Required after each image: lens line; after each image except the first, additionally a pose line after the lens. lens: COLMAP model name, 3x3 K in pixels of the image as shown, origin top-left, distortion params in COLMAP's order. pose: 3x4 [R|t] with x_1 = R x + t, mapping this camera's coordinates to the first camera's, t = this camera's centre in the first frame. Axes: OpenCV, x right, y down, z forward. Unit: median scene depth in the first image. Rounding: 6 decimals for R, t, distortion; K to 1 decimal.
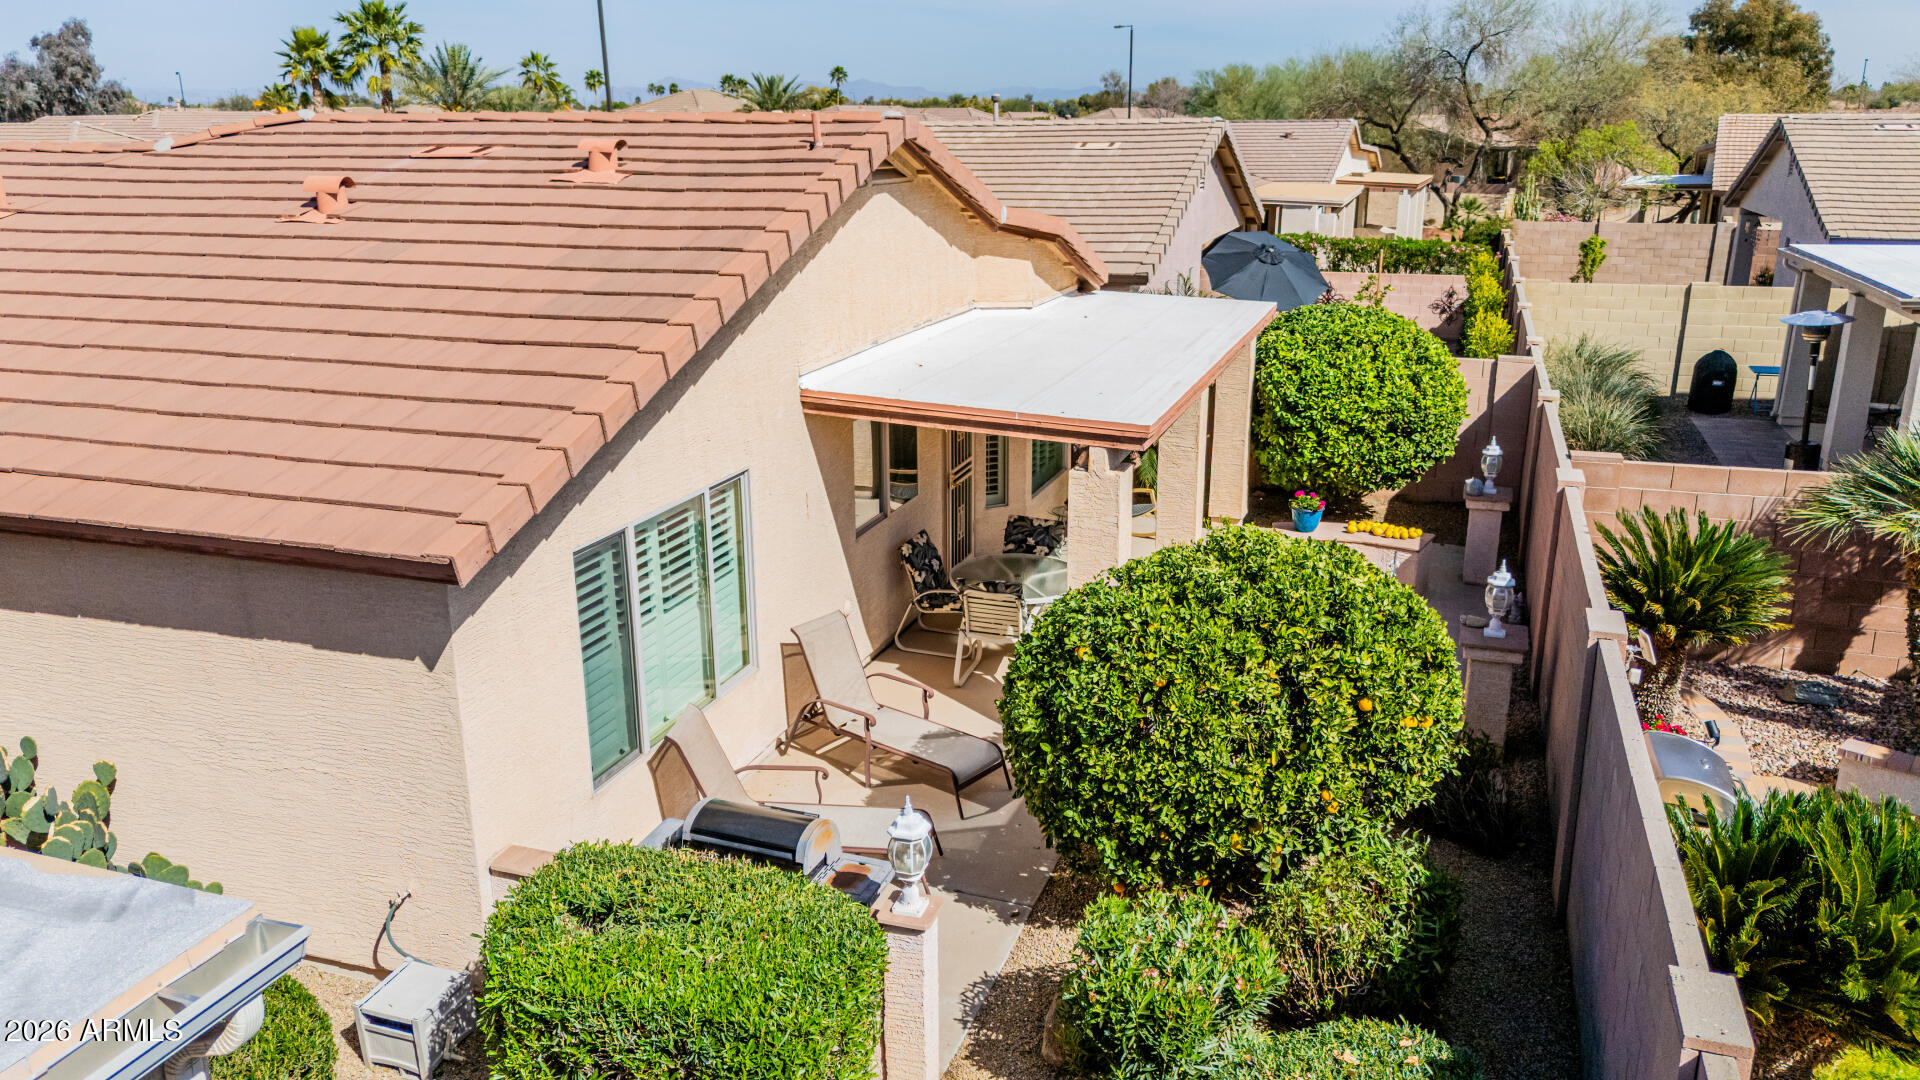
lens RADIAL K [[1416.3, 0, 921.9], [0, 1416.3, 519.3], [0, 0, 1]] dist [0.073717, -0.030701]
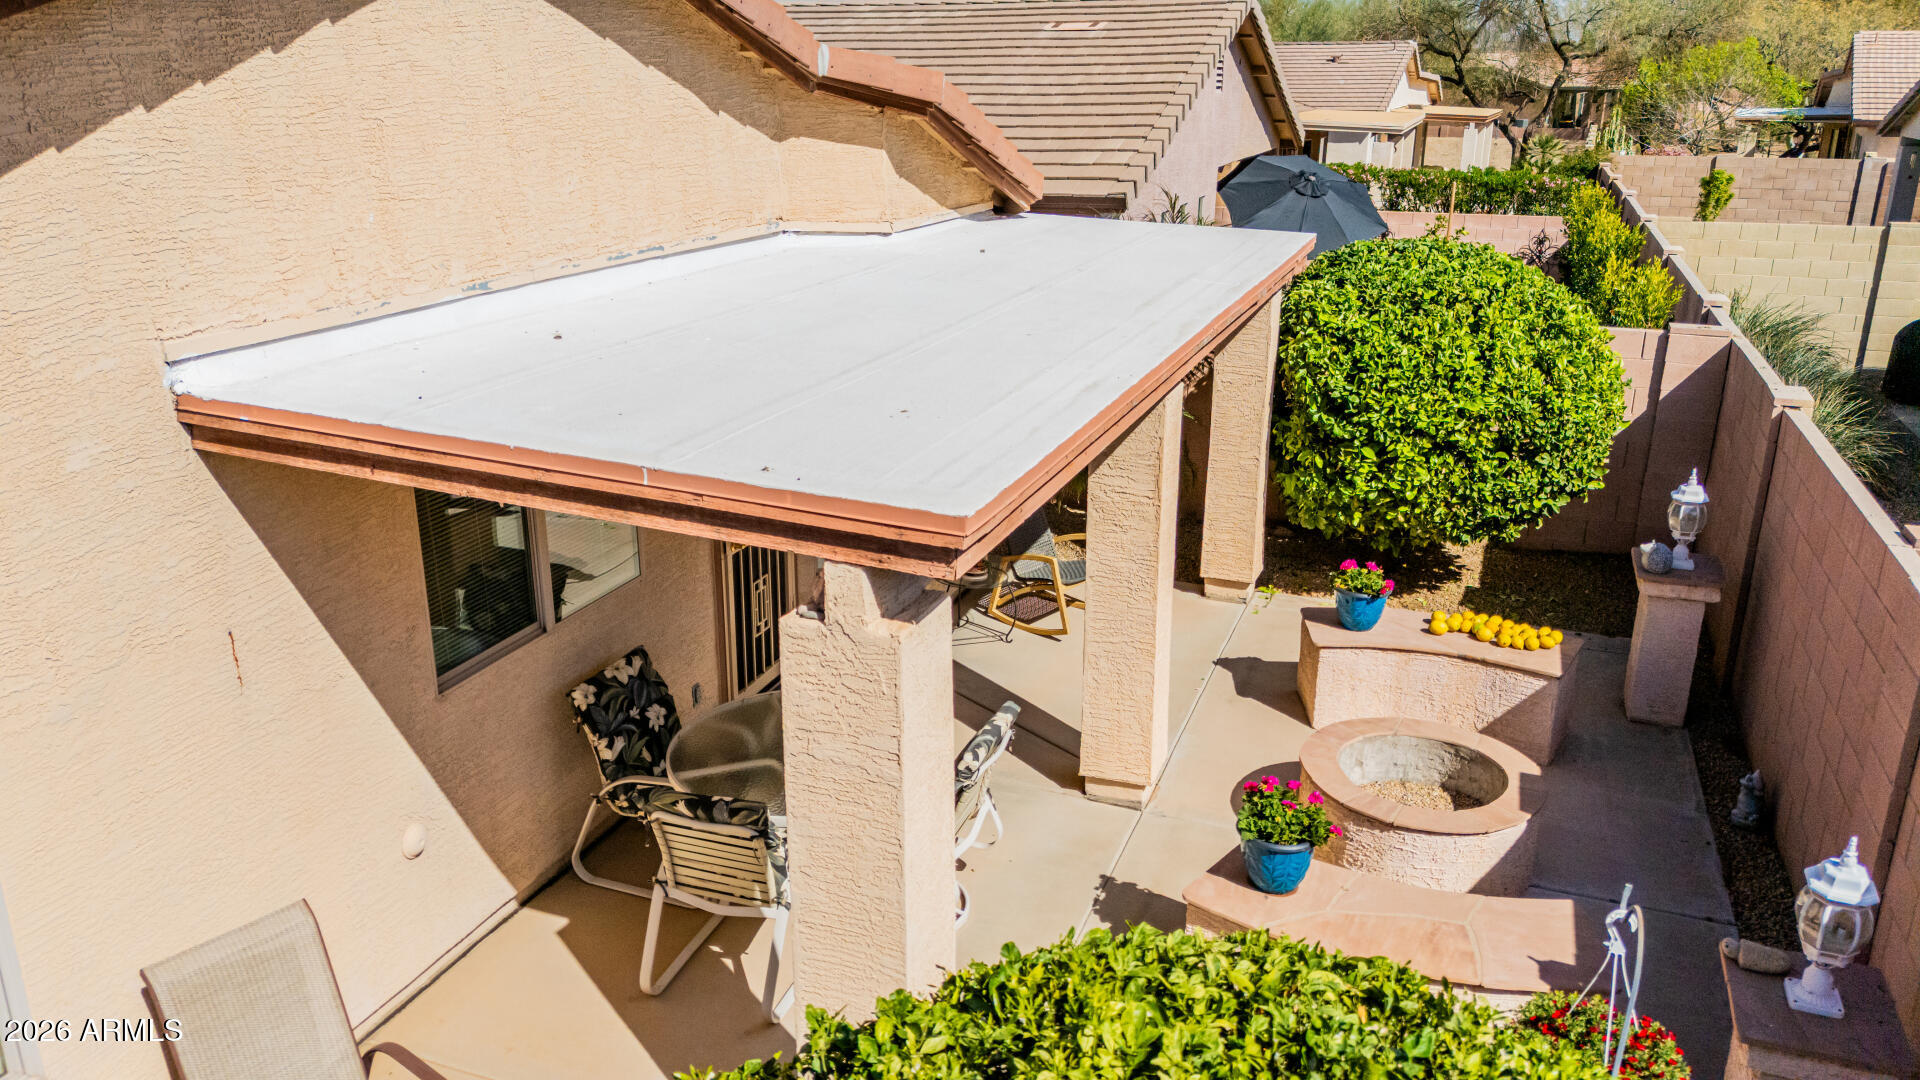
lens RADIAL K [[1416.3, 0, 949.4], [0, 1416.3, 527.1], [0, 0, 1]] dist [0.073717, -0.030701]
pose [[0.999911, 0.011750, -0.006382, 0.096276], [-0.011511, 0.999274, 0.036324, -0.046651], [0.006804, -0.036247, 0.999320, 0.379646]]
